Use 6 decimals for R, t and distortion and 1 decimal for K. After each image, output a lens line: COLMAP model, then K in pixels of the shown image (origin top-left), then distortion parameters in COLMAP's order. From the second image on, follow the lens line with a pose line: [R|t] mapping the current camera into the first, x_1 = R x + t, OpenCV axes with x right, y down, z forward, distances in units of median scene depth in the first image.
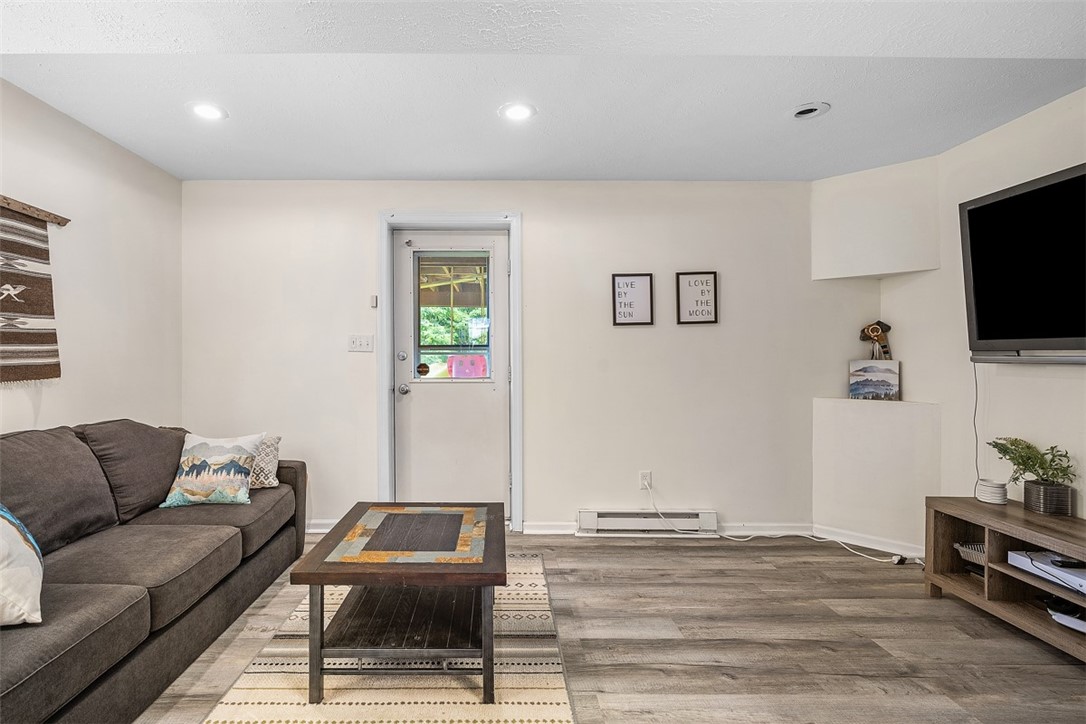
lens RADIAL K [[523.3, 0, 543.6], [0, 523.3, 342.1], [0, 0, 1]] dist [-0.006339, 0.001873]
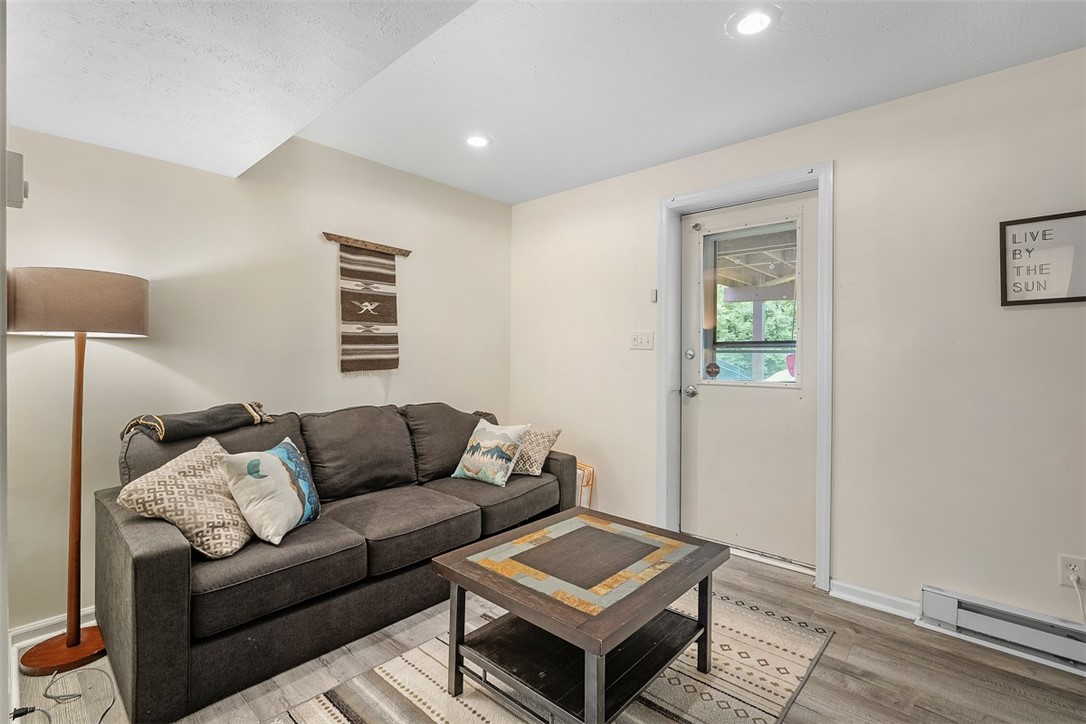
lens RADIAL K [[523.3, 0, 543.6], [0, 523.3, 342.1], [0, 0, 1]] dist [-0.006339, 0.001873]
pose [[0.710095, -0.011238, -0.704016, 0.292758], [0.014494, 0.999894, -0.001342, 0.006306], [0.703956, -0.009251, 0.710183, 0.290783]]
